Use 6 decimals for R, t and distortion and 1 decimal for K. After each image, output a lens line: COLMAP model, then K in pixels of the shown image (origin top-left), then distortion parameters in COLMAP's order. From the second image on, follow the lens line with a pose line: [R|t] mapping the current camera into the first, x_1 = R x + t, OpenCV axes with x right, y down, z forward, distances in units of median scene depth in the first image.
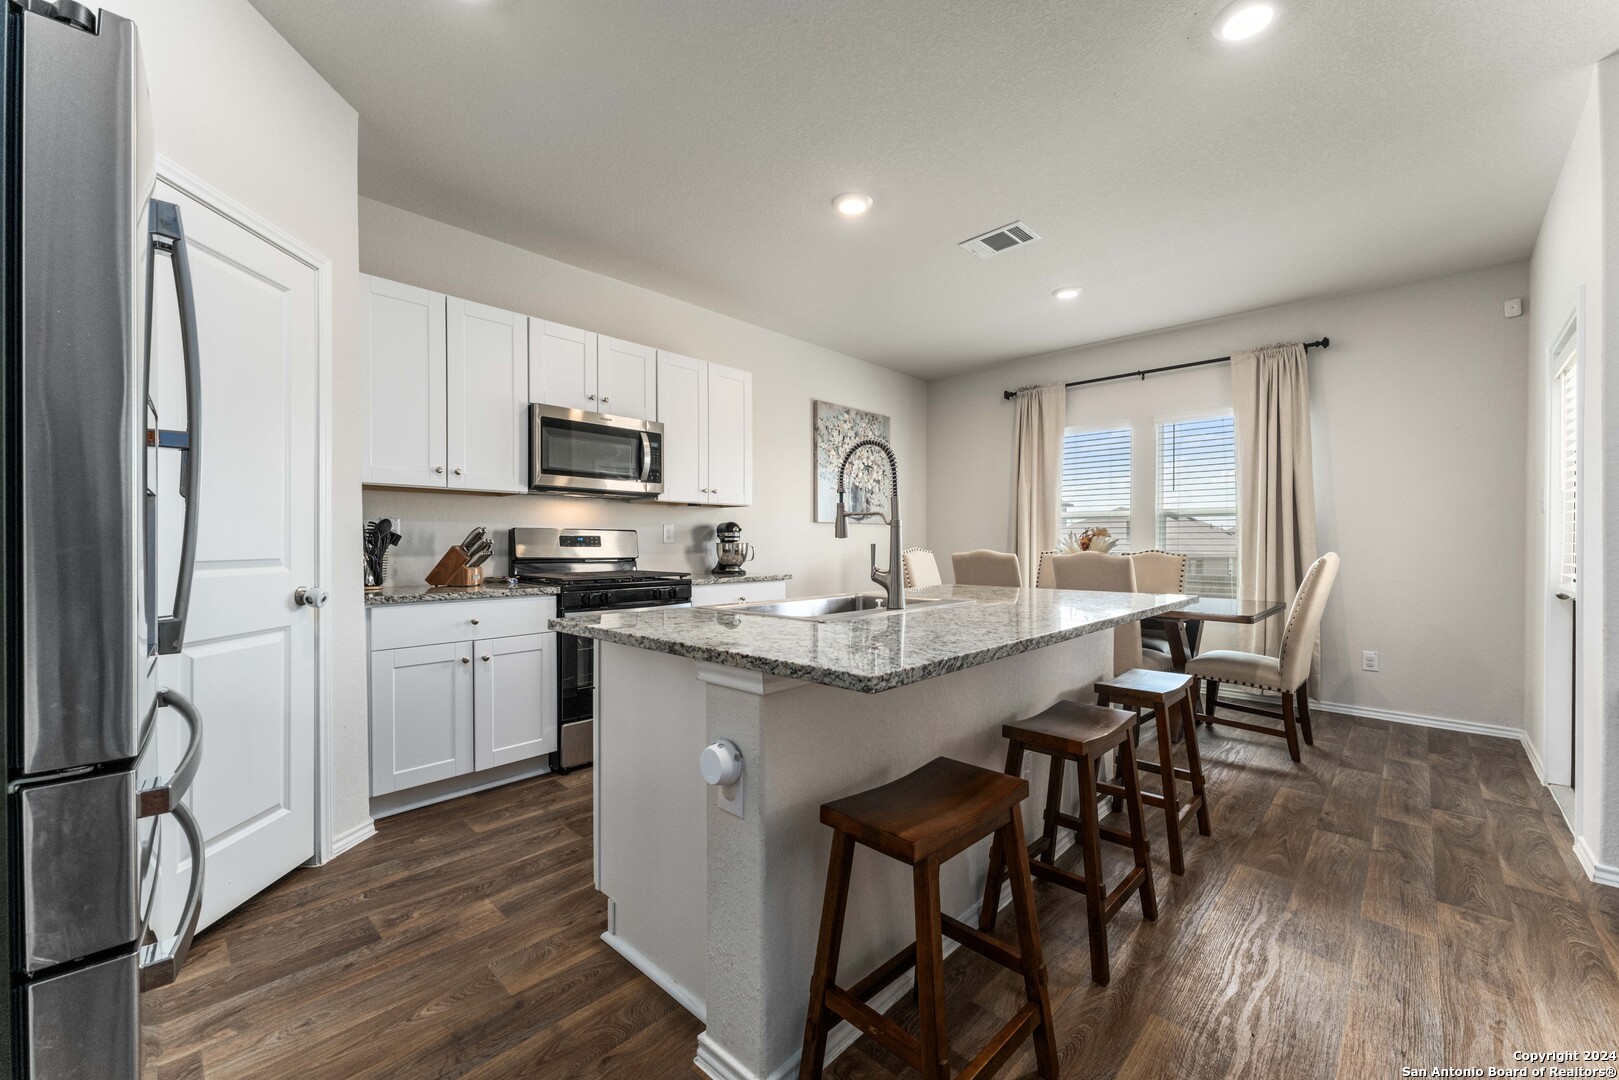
lens RADIAL K [[640.4, 0, 762.2], [0, 640.4, 549.6], [0, 0, 1]] dist [-0.002989, -0.000130]
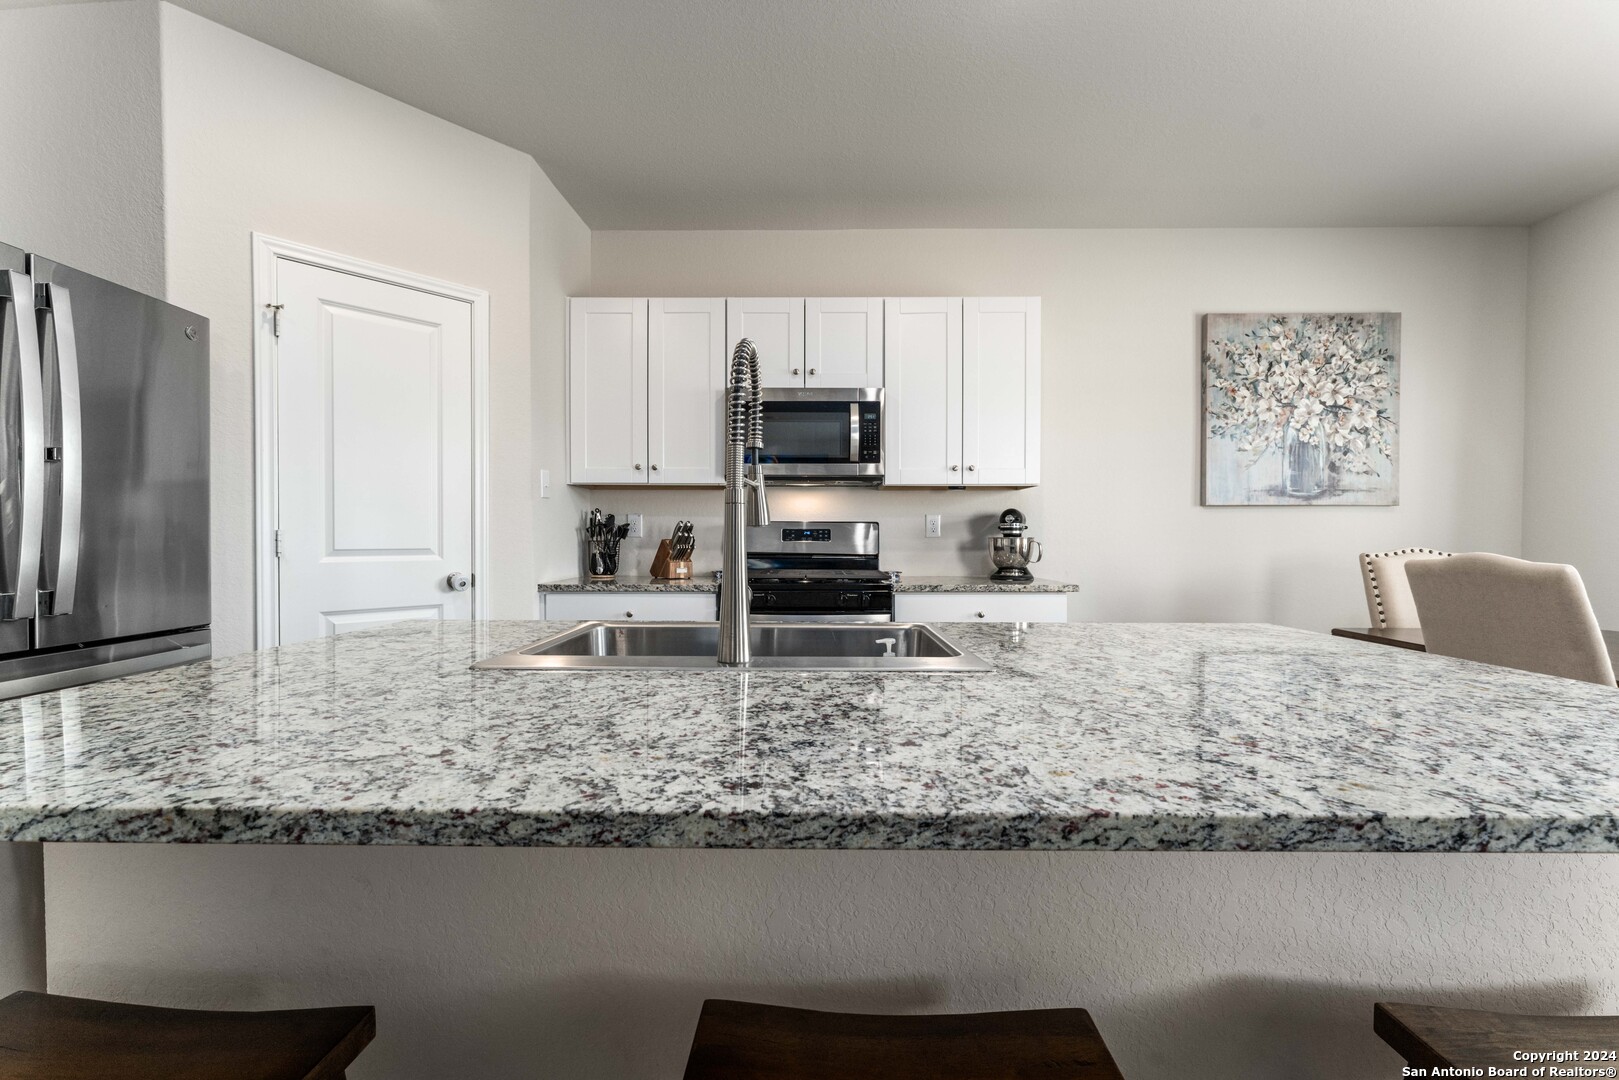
lens RADIAL K [[640.4, 0, 815.1], [0, 640.4, 544.3], [0, 0, 1]] dist [-0.002989, -0.000130]
pose [[0.706599, 0.009462, -0.707551, 0.304326], [-0.009729, 0.999946, 0.003655, -0.002988], [0.707547, 0.004301, 0.706653, 0.319144]]
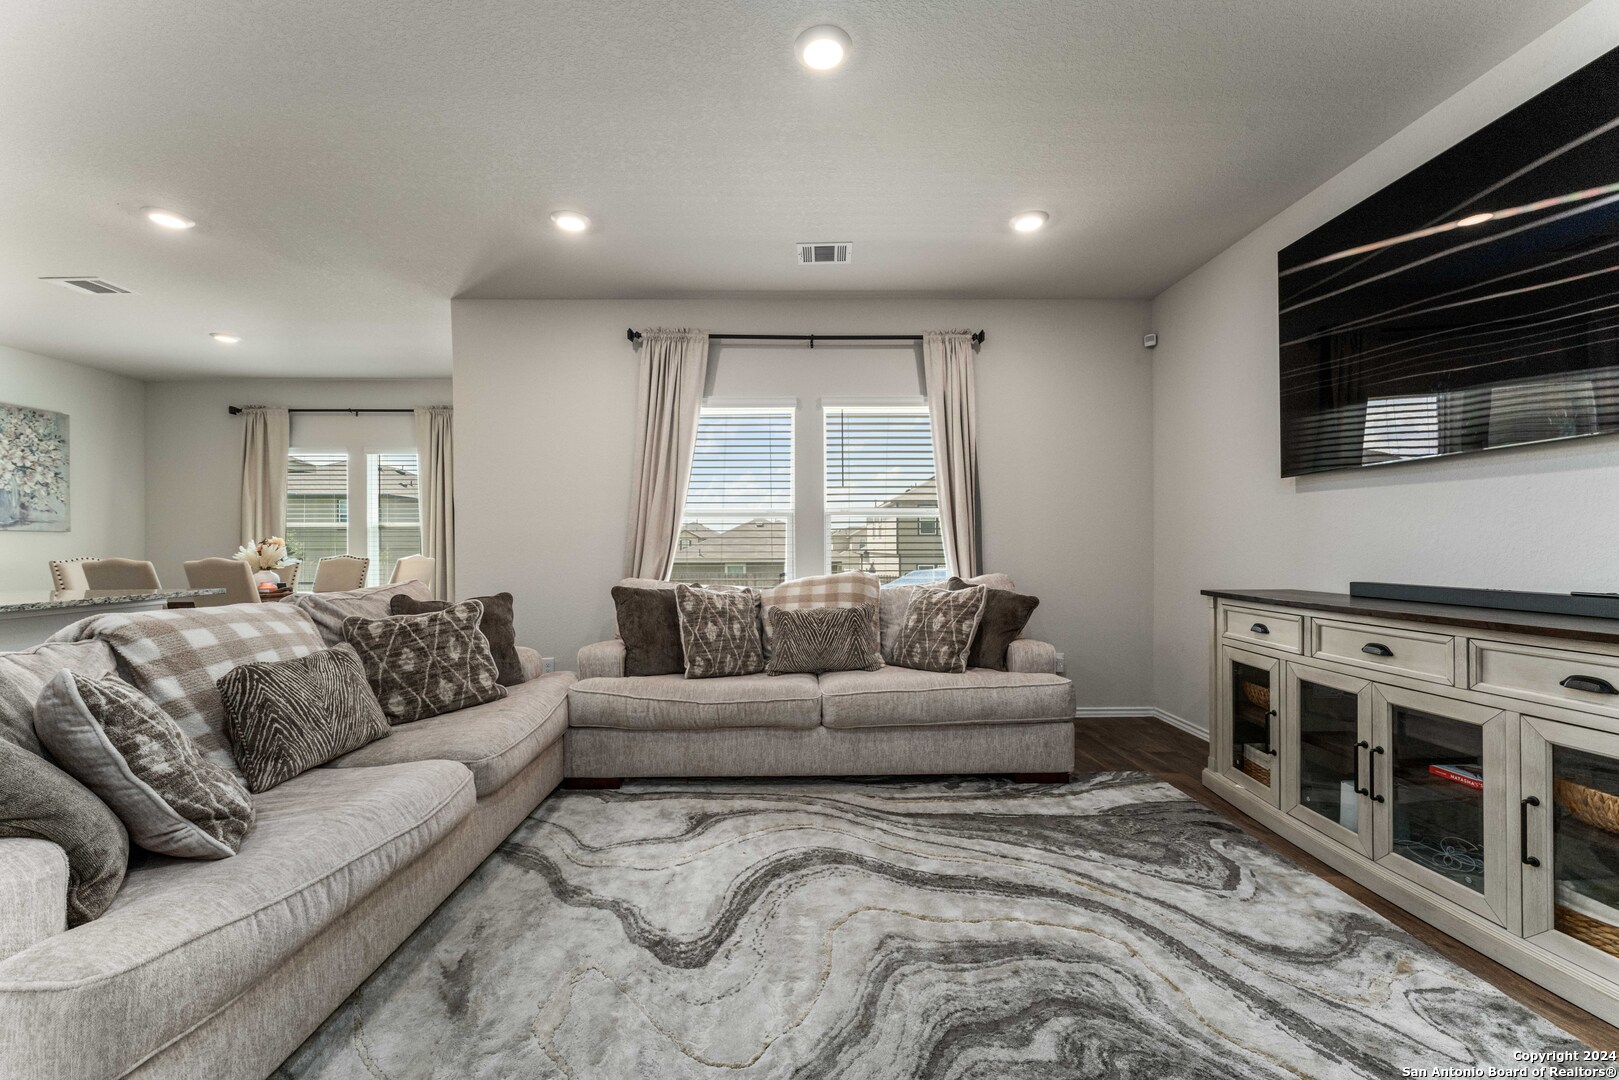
lens RADIAL K [[640.4, 0, 808.6], [0, 640.4, 541.9], [0, 0, 1]] dist [-0.002989, -0.000130]
pose [[0.667650, -0.006215, 0.744450, 0.293100], [0.013575, 0.999901, -0.003826, -0.007998], [-0.744352, 0.012660, 0.667668, -0.528052]]
